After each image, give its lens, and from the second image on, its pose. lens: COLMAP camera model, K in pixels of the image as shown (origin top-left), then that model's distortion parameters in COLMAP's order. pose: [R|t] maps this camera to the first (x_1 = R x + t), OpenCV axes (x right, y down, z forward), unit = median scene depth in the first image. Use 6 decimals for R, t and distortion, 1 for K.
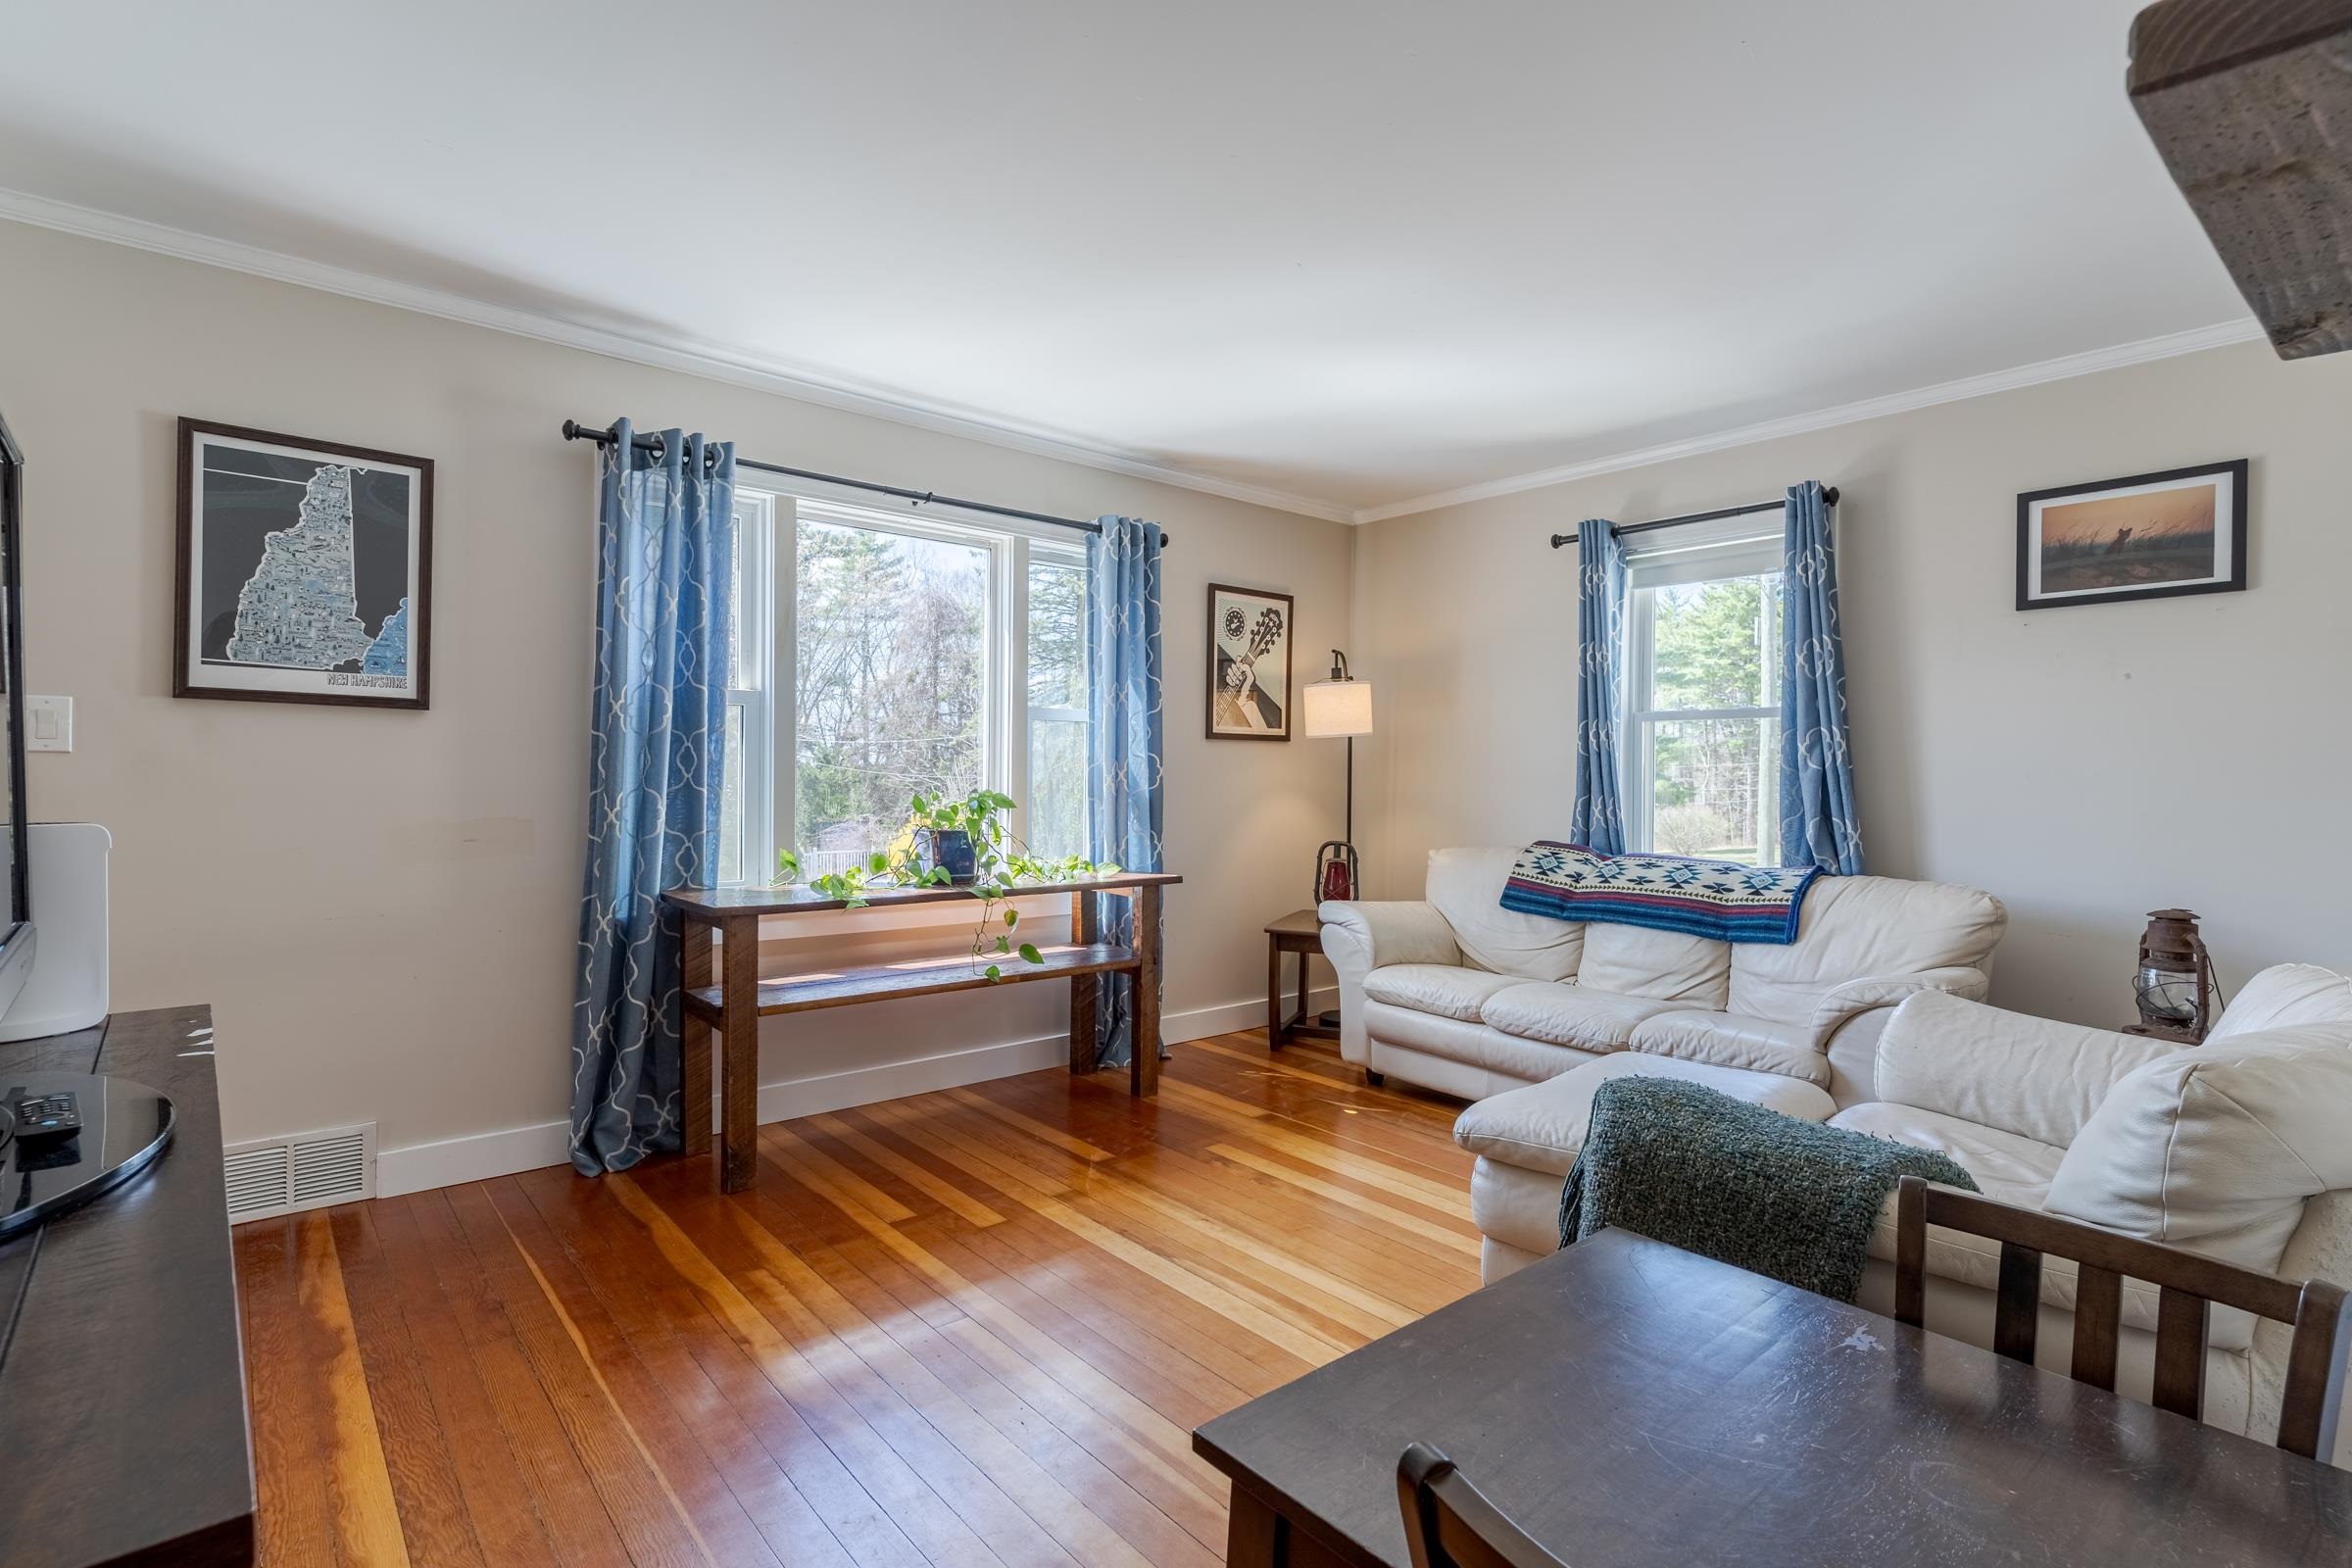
lens RADIAL K [[1124.2, 0, 1176.0], [0, 1124.2, 784.0], [0, 0, 1]] dist [-0.003149, -0.000842]
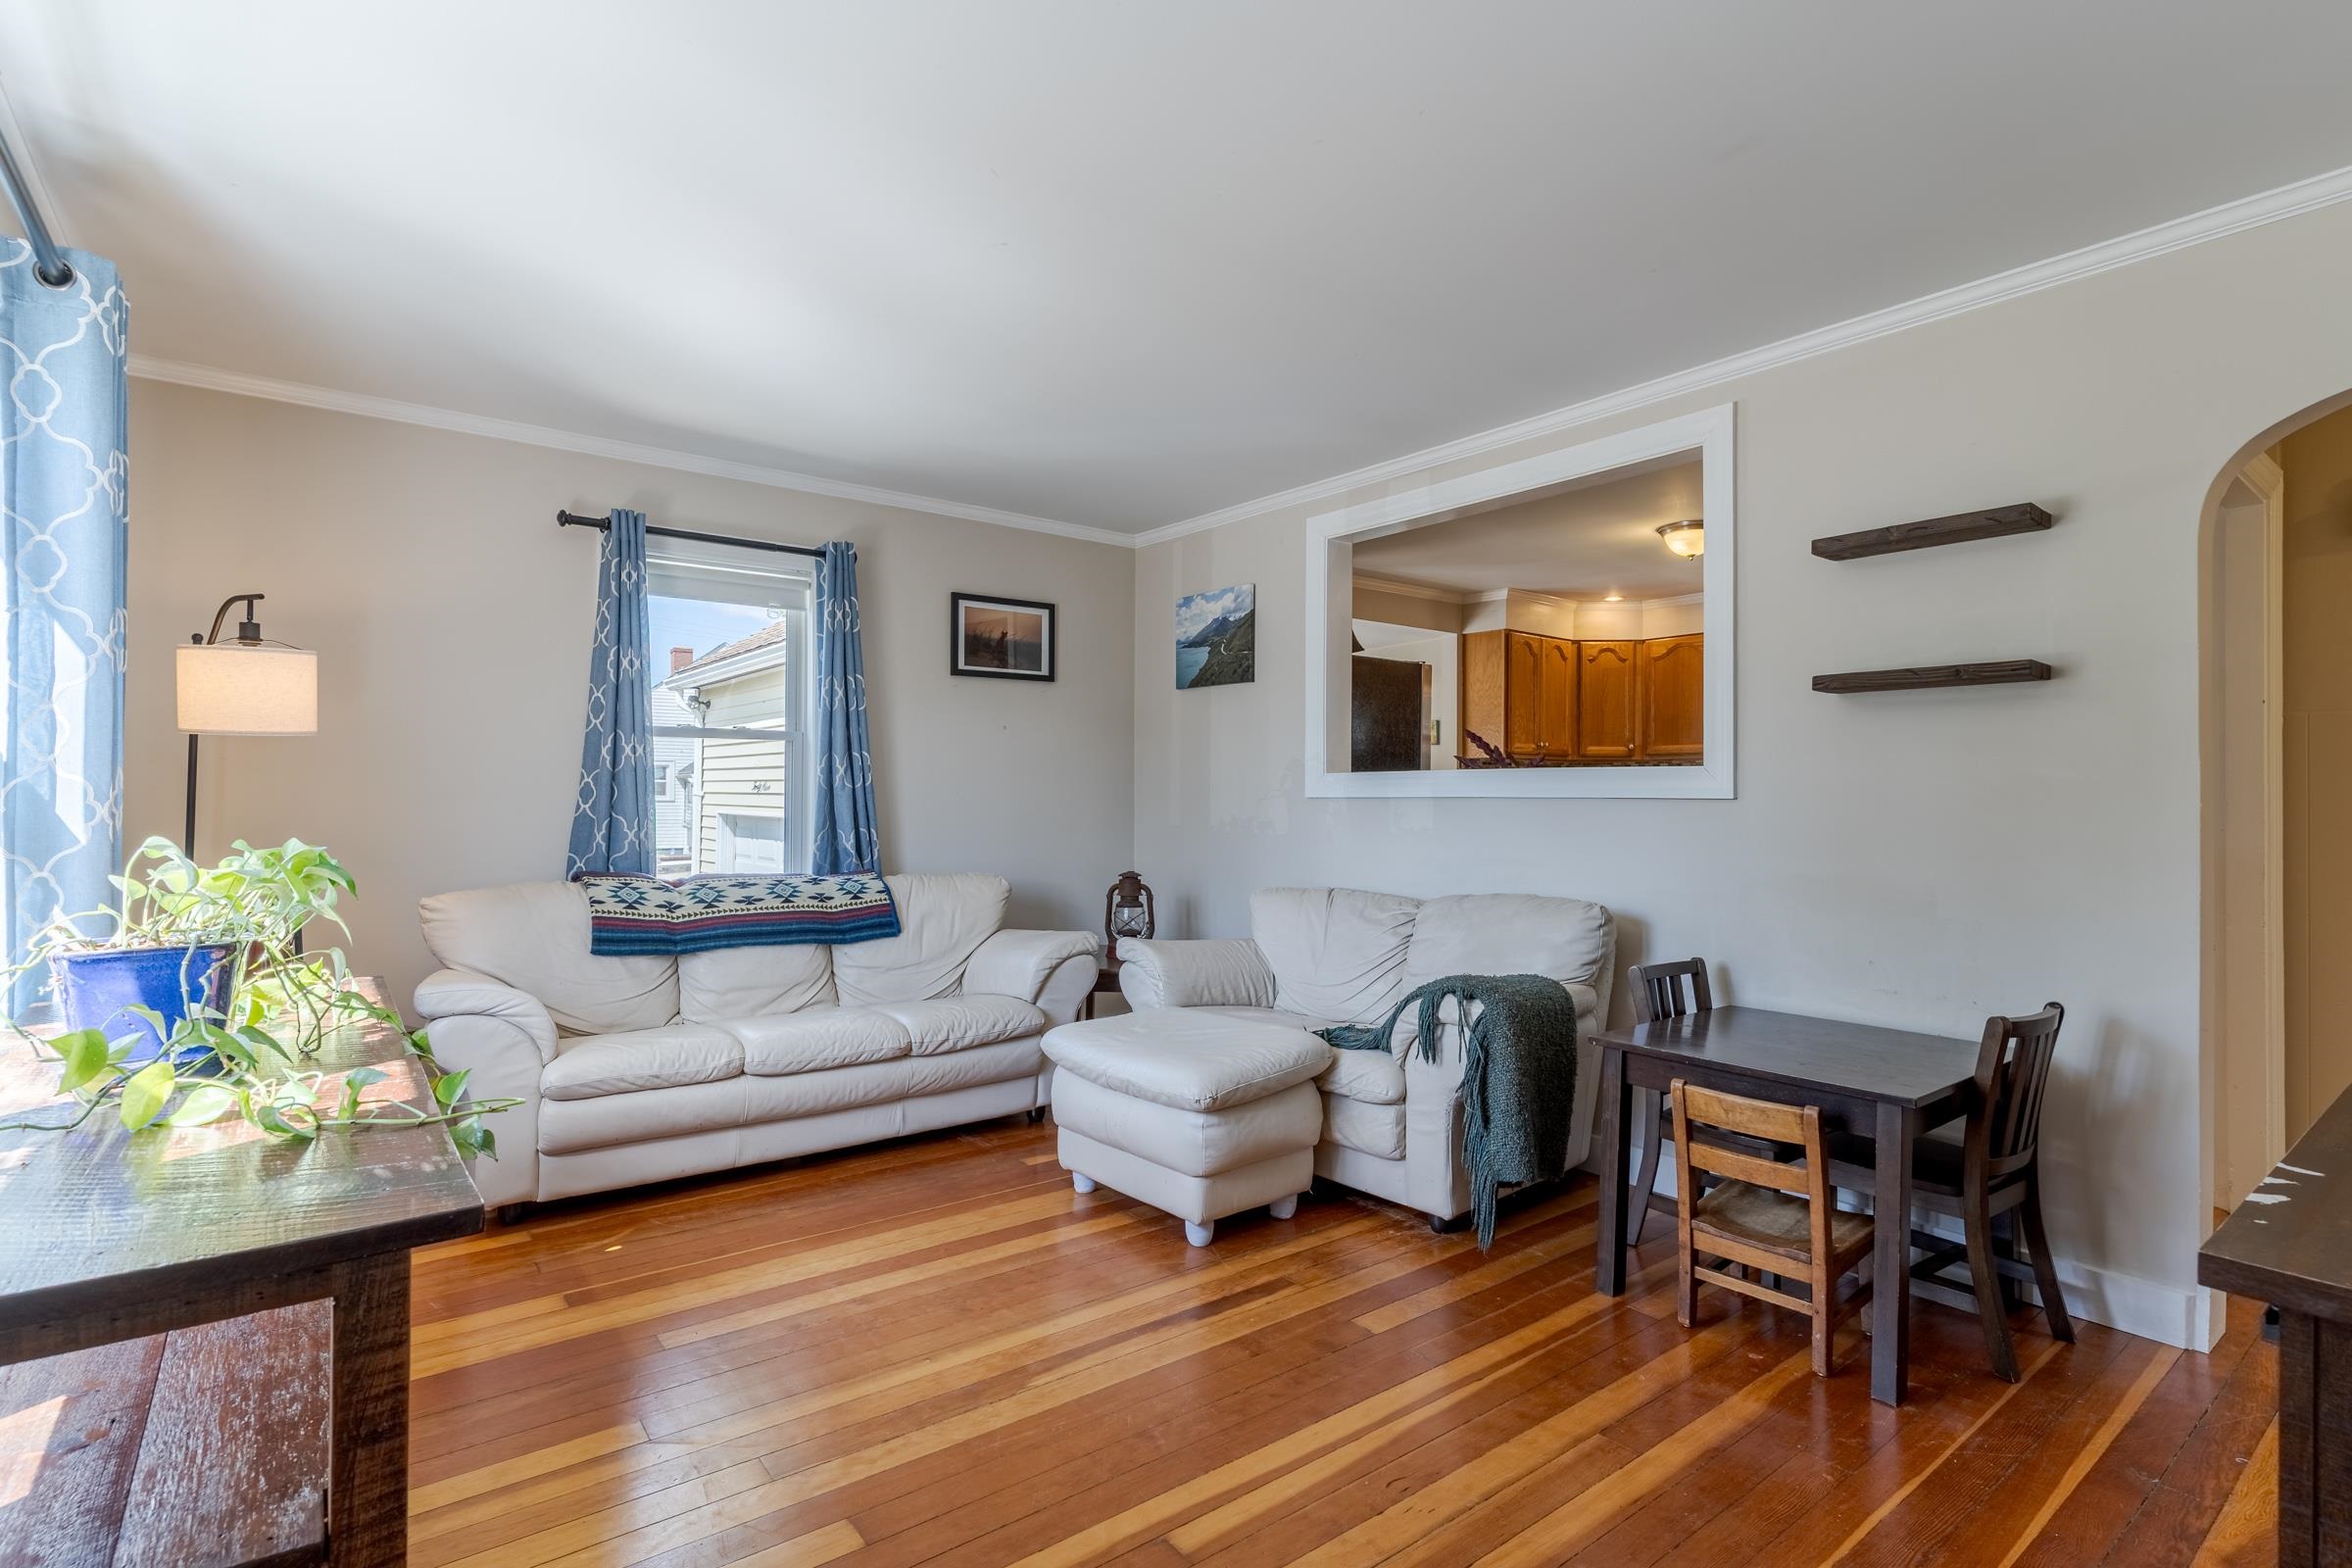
lens RADIAL K [[1127.3, 0, 1169.9], [0, 1127.3, 783.7], [0, 0, 1]] dist [-0.001341, -0.001977]
pose [[0.048800, 0.000416, 0.998808, -0.576486], [0.005141, 0.999987, -0.000668, -0.014897], [-0.998795, 0.005167, 0.048797, 0.592427]]
